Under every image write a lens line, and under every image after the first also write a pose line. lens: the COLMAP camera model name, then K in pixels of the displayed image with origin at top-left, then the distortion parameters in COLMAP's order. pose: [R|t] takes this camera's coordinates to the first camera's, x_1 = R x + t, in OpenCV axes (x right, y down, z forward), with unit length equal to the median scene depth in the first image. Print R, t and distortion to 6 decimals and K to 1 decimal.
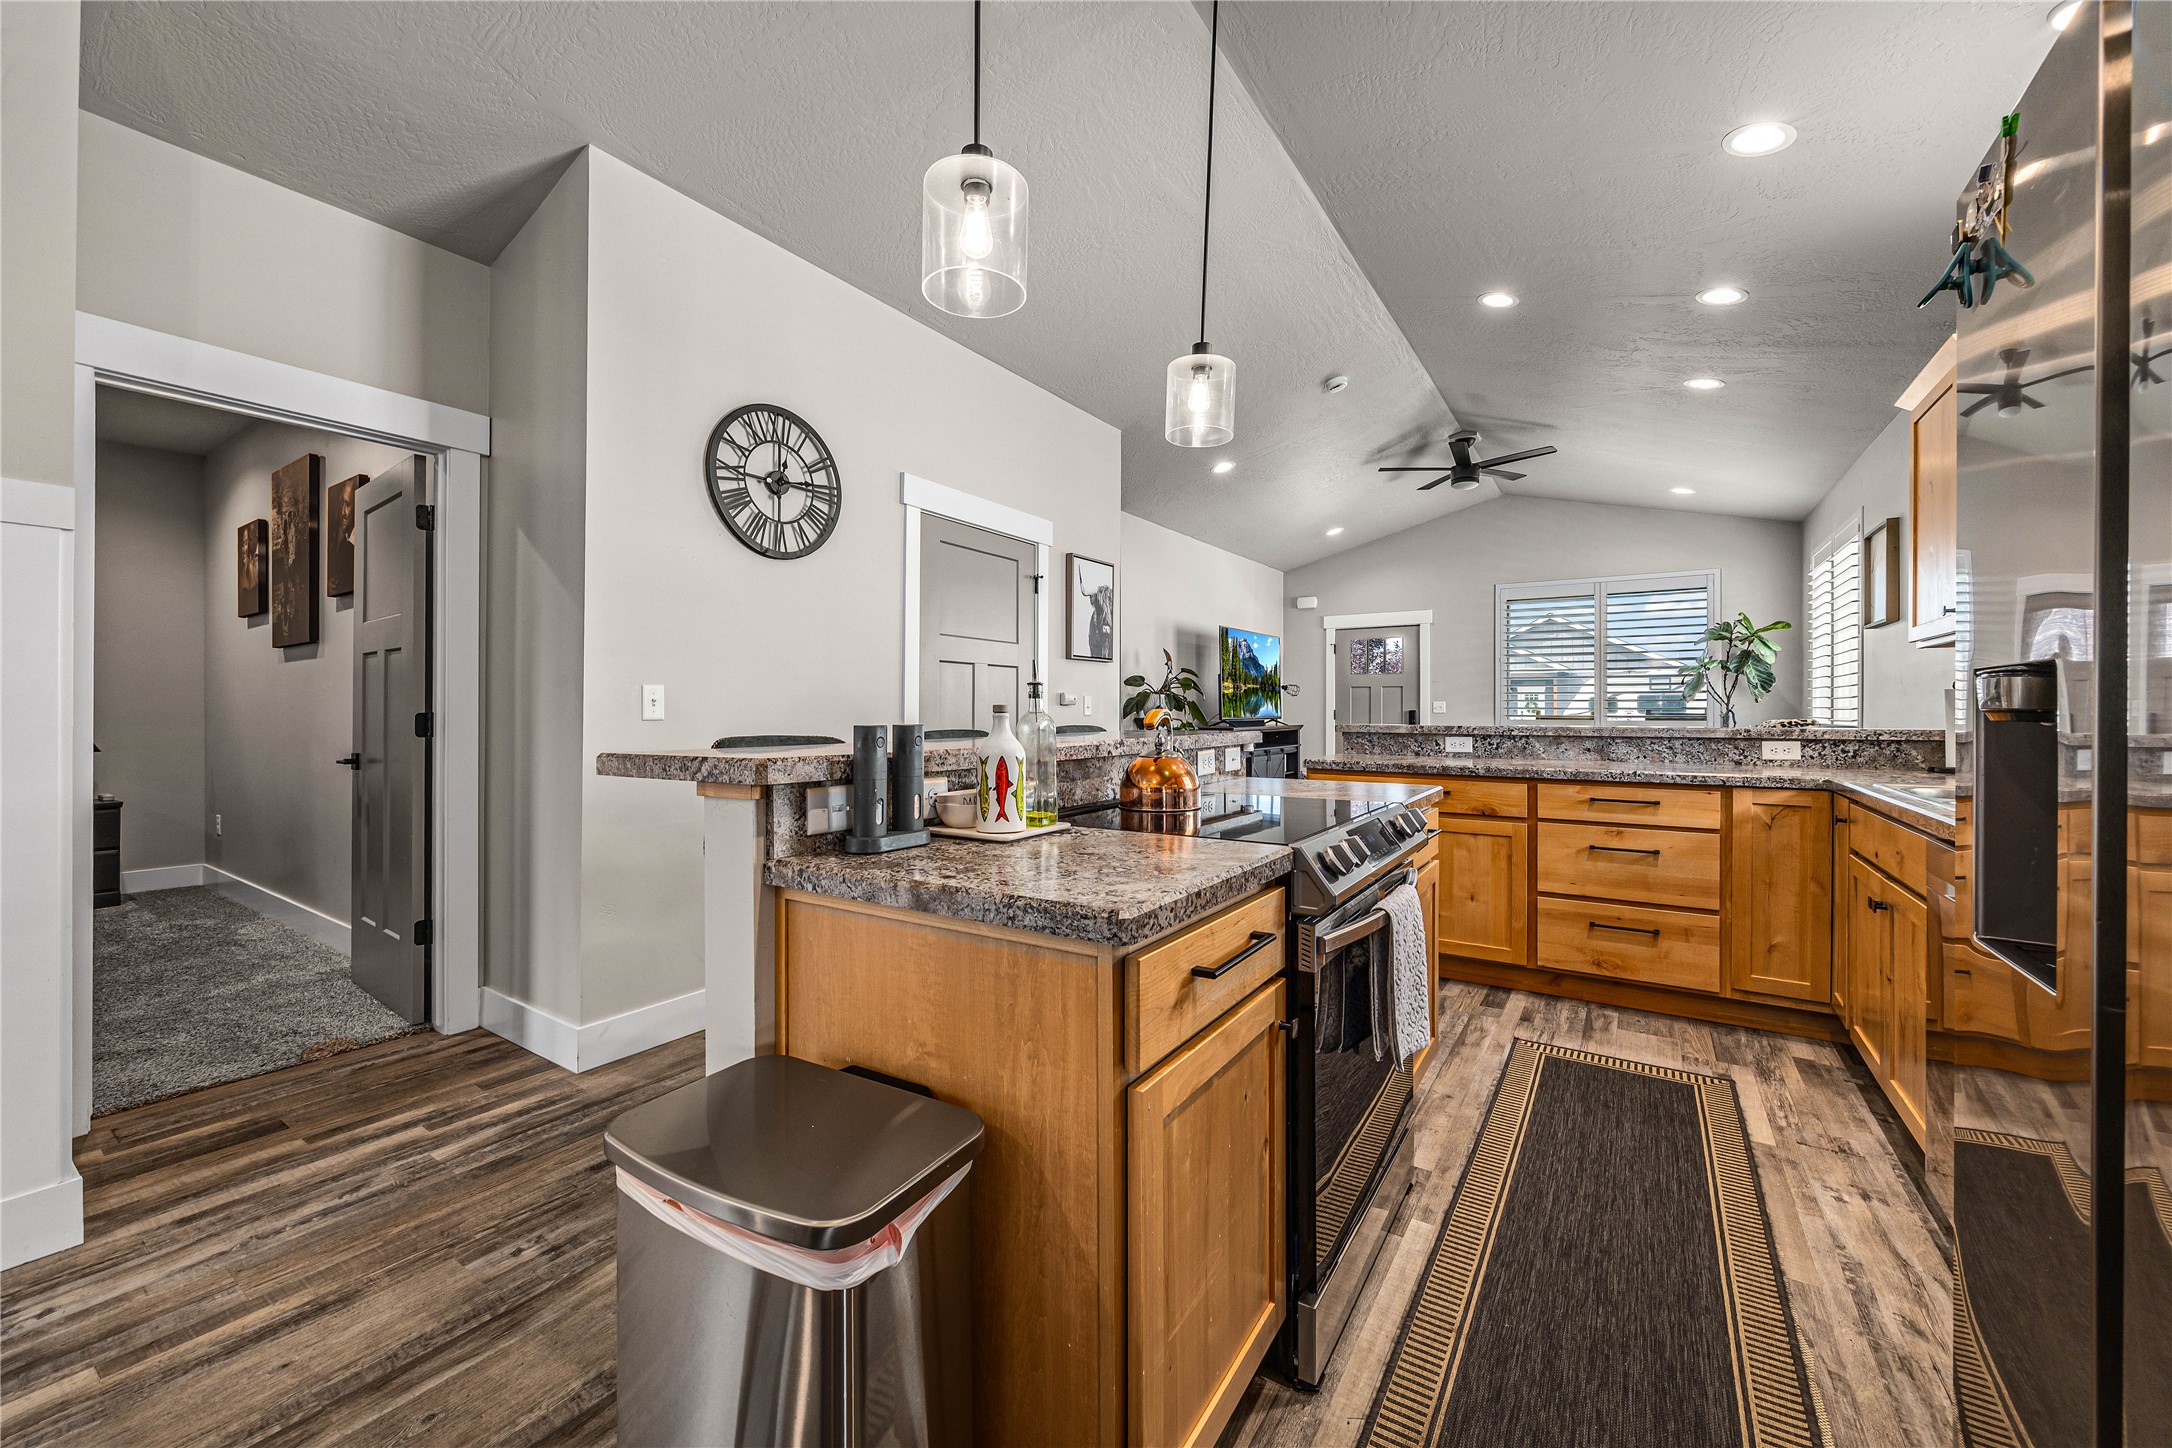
lens RADIAL K [[841.8, 0, 1084.0], [0, 841.8, 703.9], [0, 0, 1]] dist [-0.007244, 0.001418]
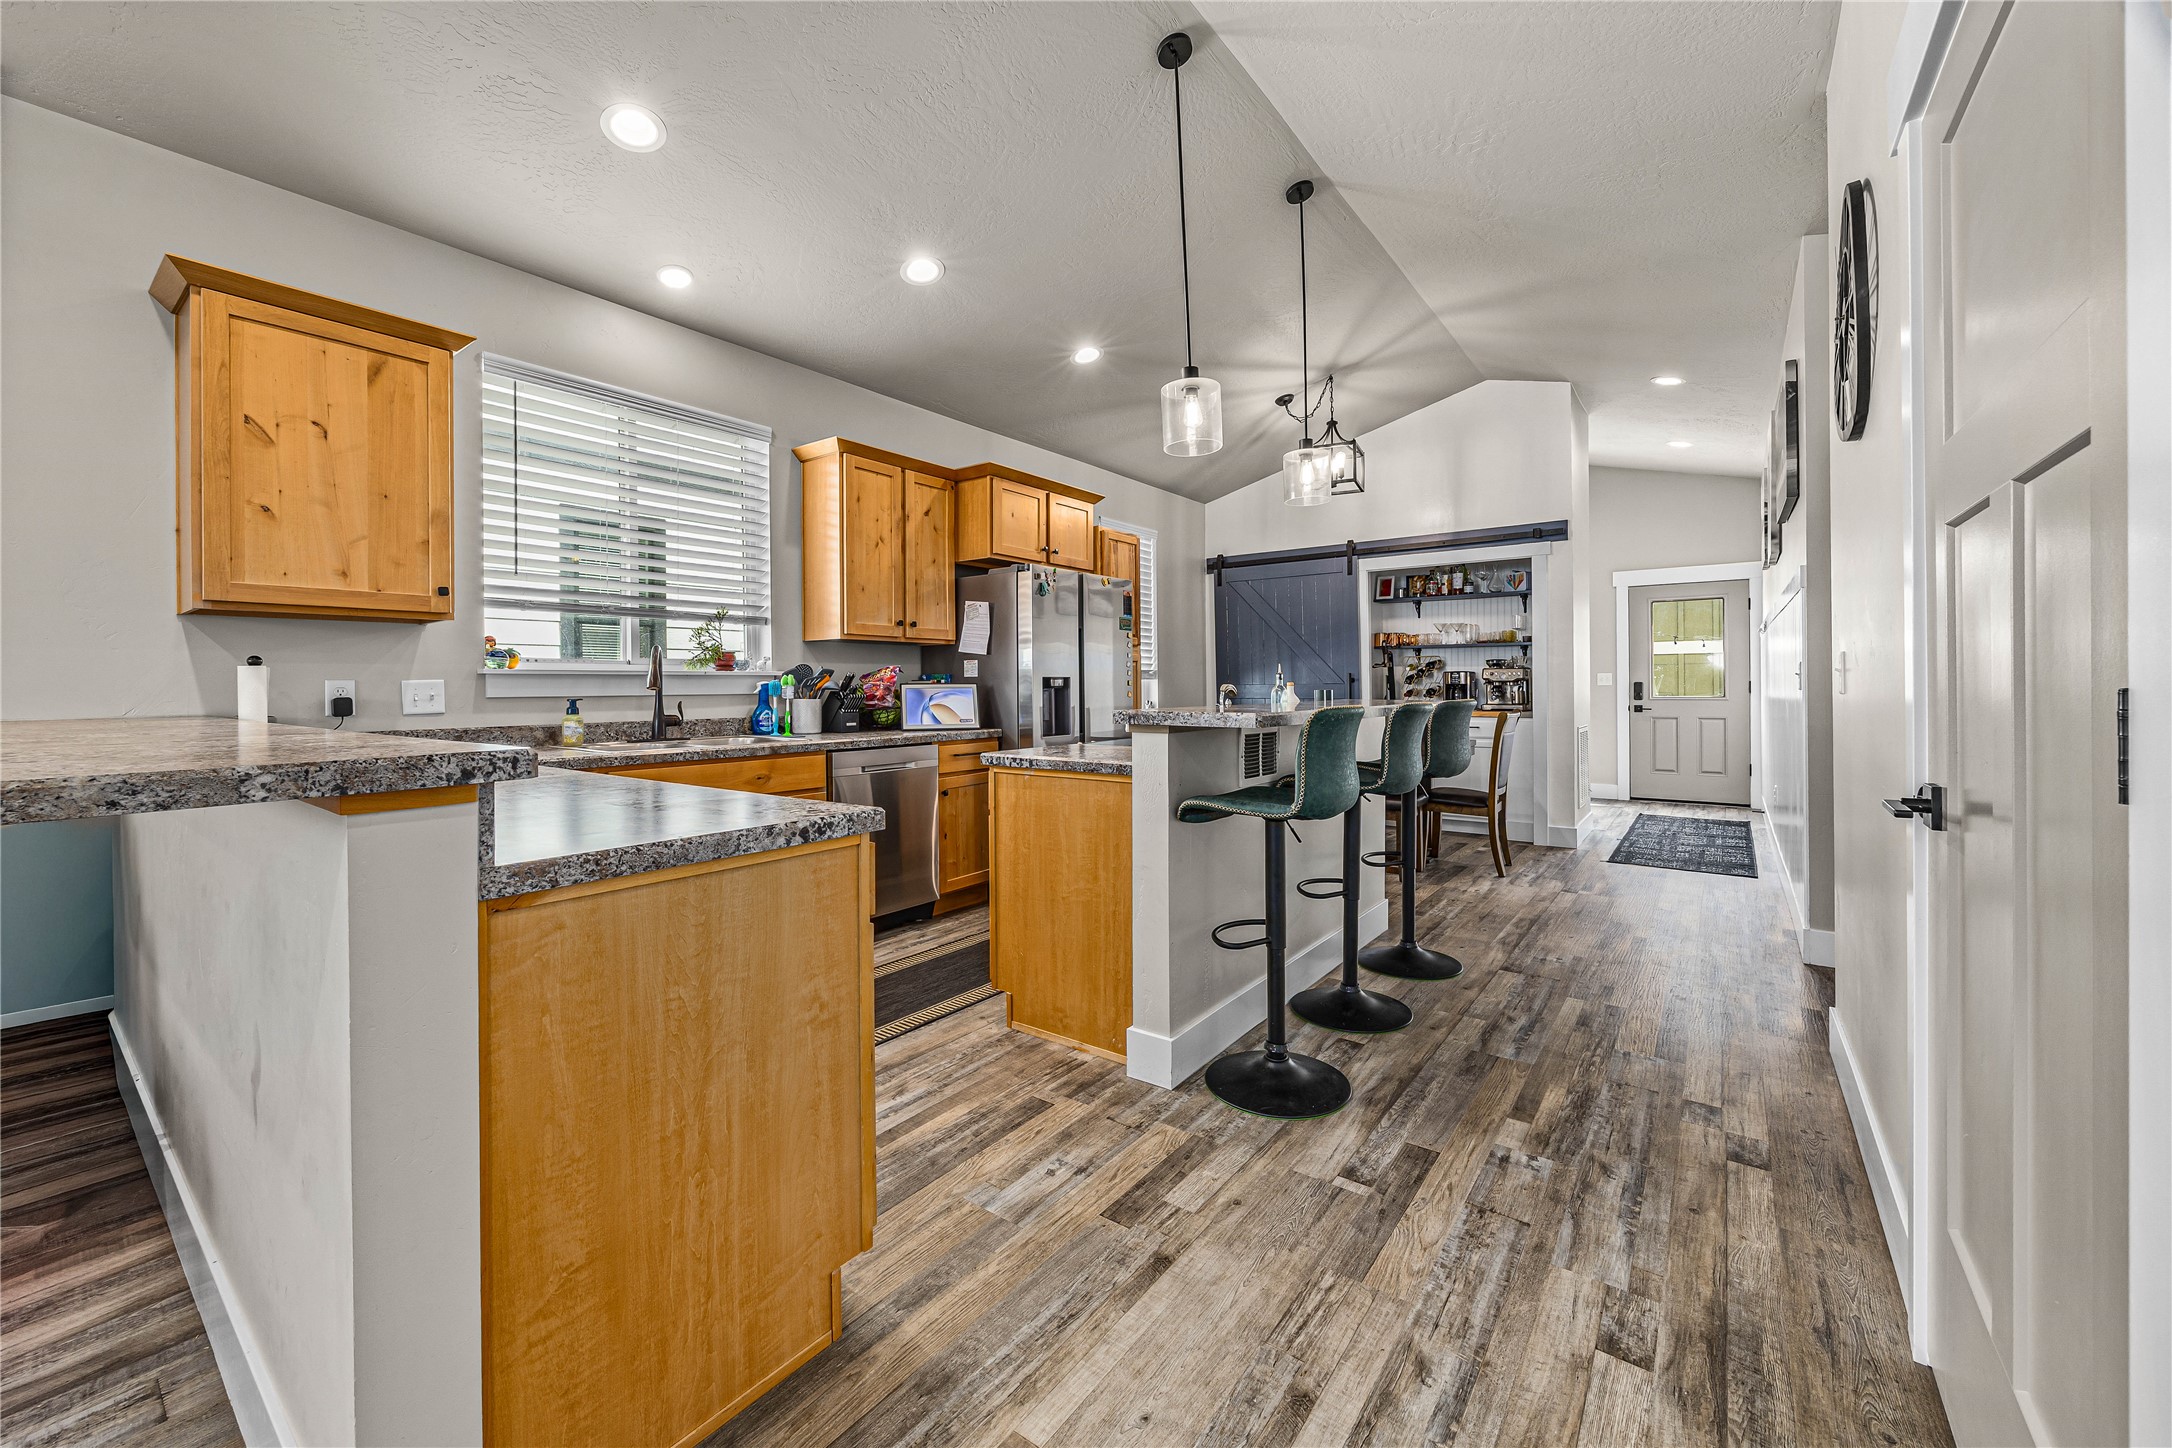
lens RADIAL K [[841.8, 0, 1077.3], [0, 841.8, 686.9], [0, 0, 1]] dist [-0.007244, 0.001418]
pose [[-0.997025, 0.004117, 0.076970, 0.162619], [0.003826, 0.999985, -0.003930, 0.008676], [-0.076985, -0.003624, -0.997026, 1.662493]]
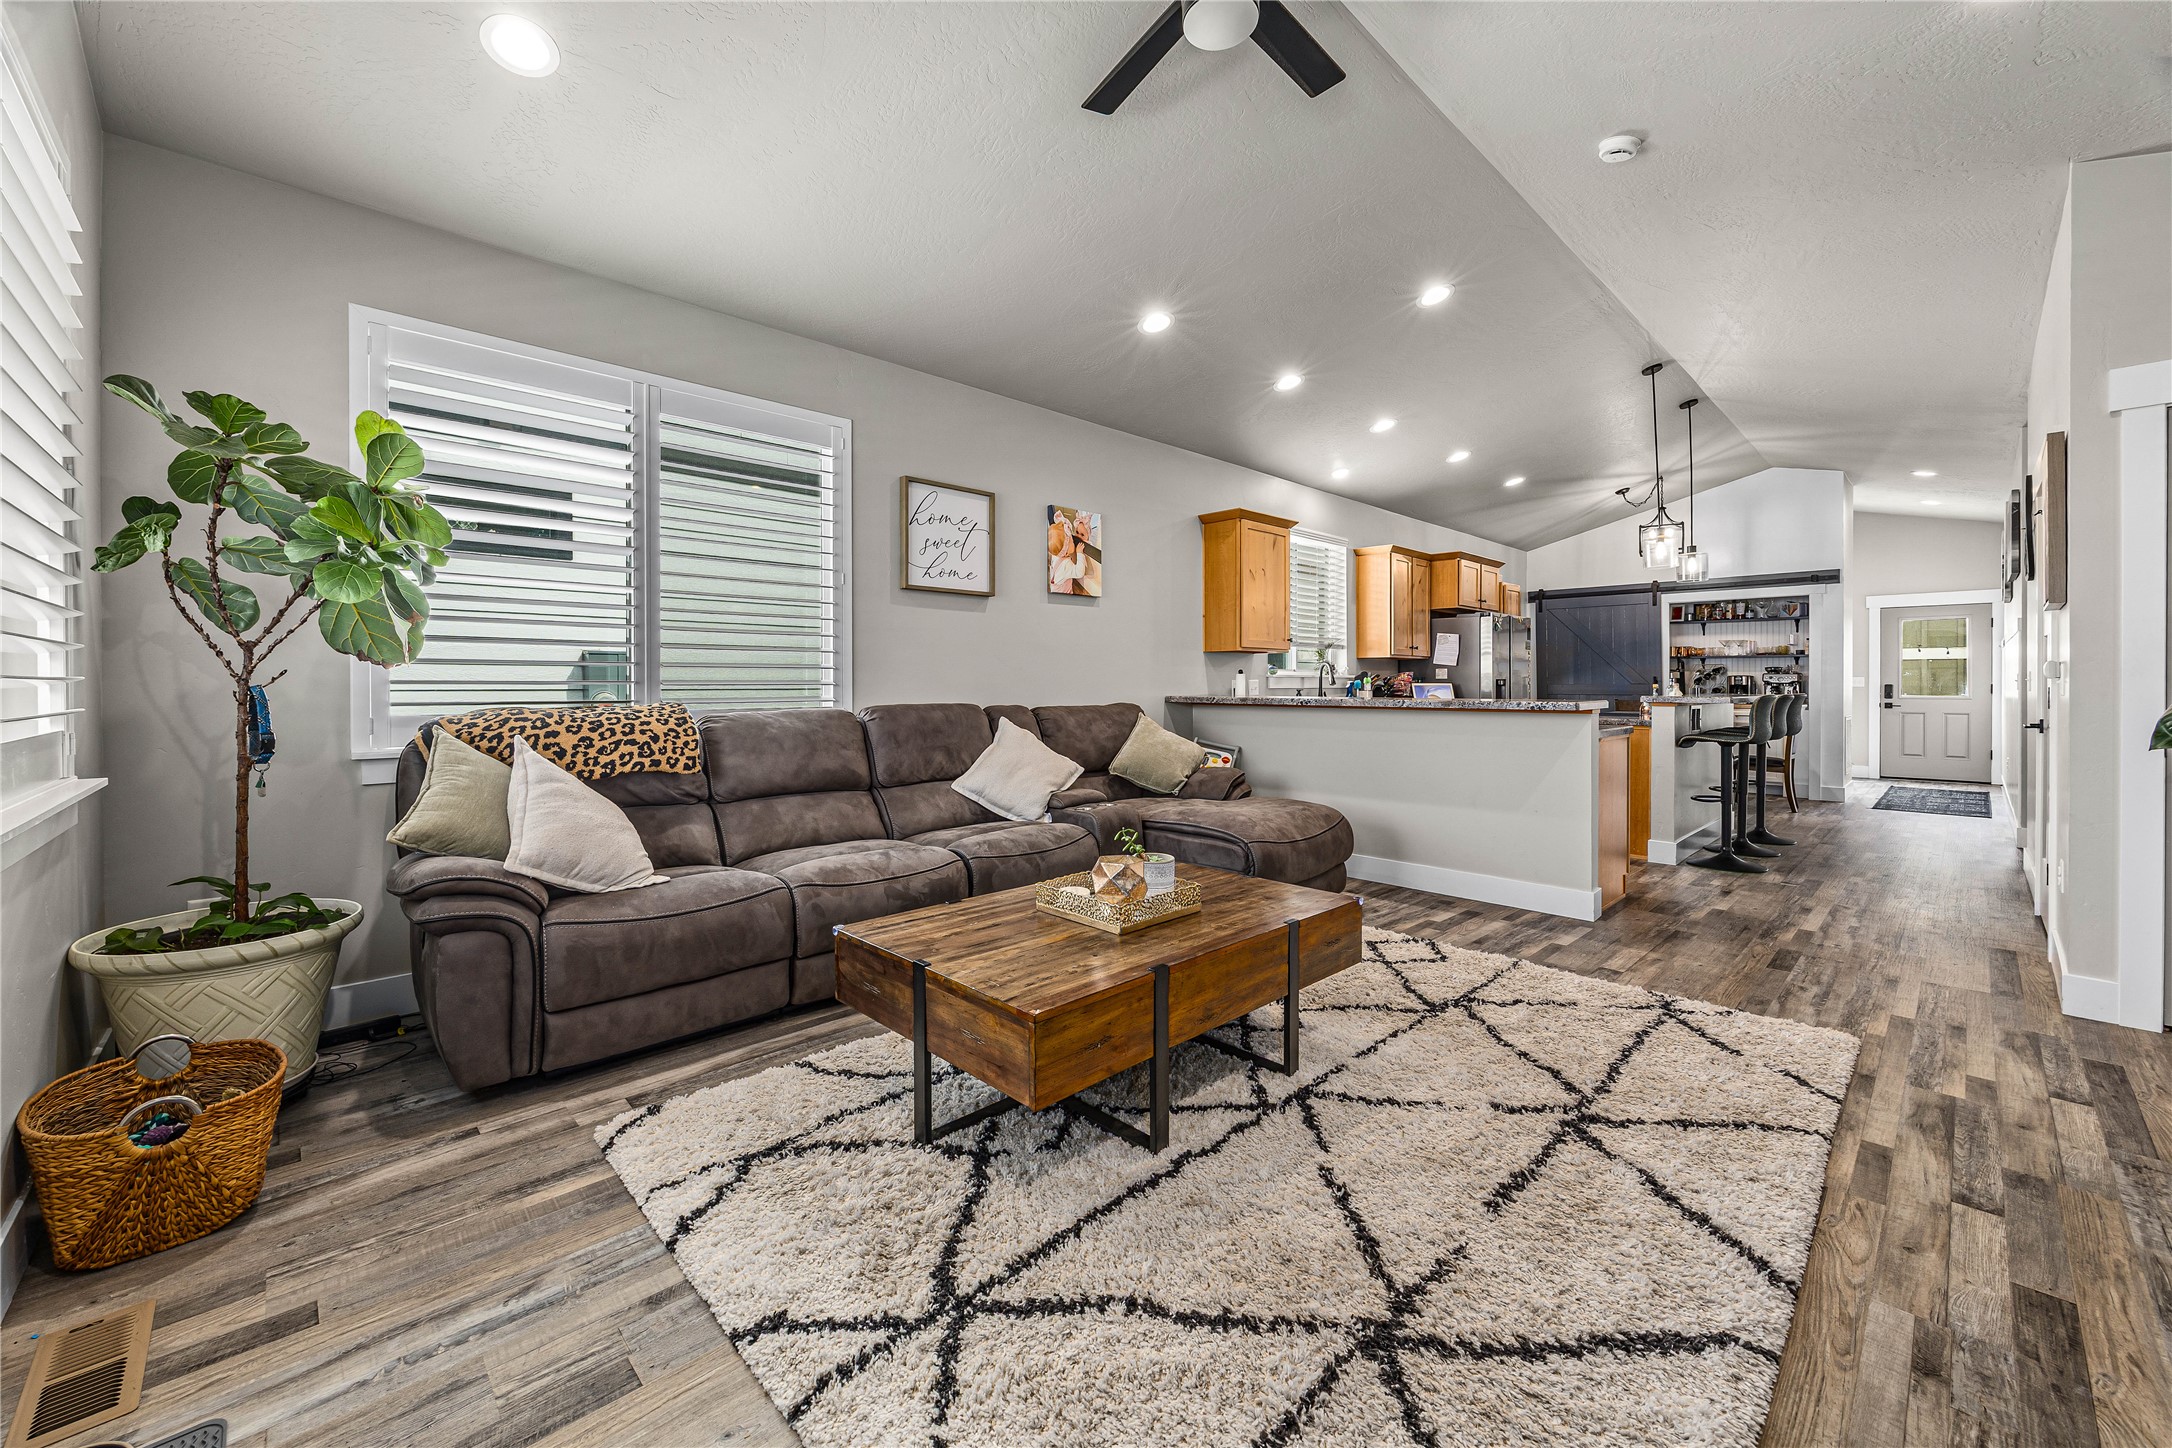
lens RADIAL K [[841.8, 0, 1068.3], [0, 841.8, 688.1], [0, 0, 1]] dist [-0.007244, 0.001418]
pose [[-0.970328, -0.002272, 0.241780, 0.898552], [-0.002649, 0.999996, -0.001232, 0.017319], [-0.241776, -0.001836, -0.970330, 2.803703]]
